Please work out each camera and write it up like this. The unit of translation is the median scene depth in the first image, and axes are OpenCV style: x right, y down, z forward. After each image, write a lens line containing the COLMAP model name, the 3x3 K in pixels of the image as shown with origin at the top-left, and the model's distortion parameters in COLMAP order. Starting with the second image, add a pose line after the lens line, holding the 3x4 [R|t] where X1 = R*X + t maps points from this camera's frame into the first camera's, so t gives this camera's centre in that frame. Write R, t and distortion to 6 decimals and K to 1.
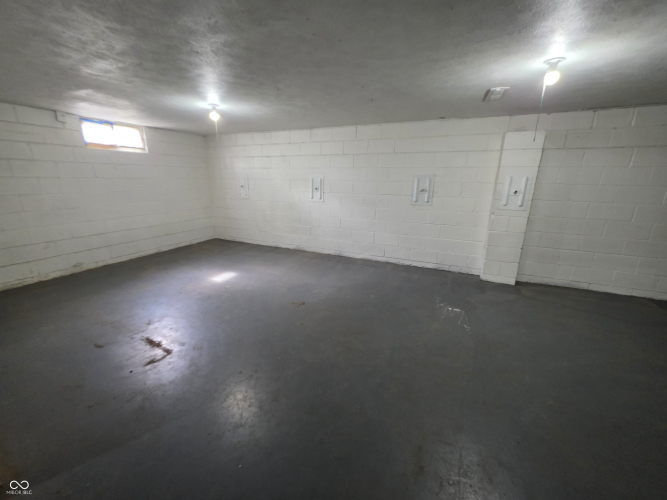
lens RADIAL K [[267.7, 0, 335.2], [0, 267.7, 247.8], [0, 0, 1]] dist [0.000269, -0.000158]
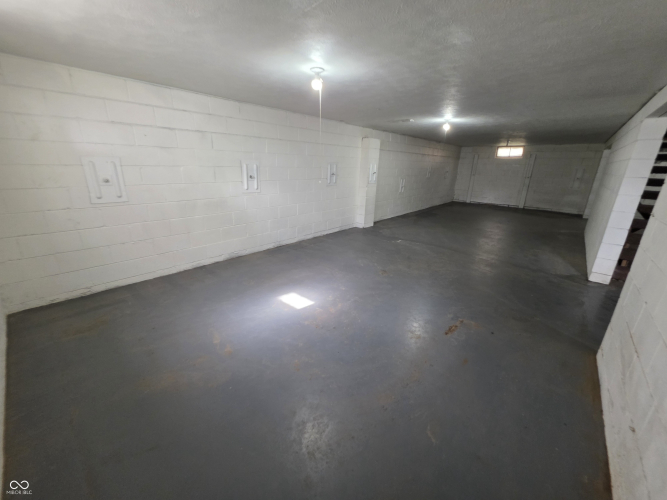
lens RADIAL K [[267.7, 0, 336.3], [0, 267.7, 251.2], [0, 0, 1]] dist [0.000269, -0.000158]
pose [[0.279871, -0.303649, 0.910752, -0.855728], [0.220673, 0.943609, 0.246792, -0.154579], [-0.934332, 0.131908, 0.331096, 0.516800]]
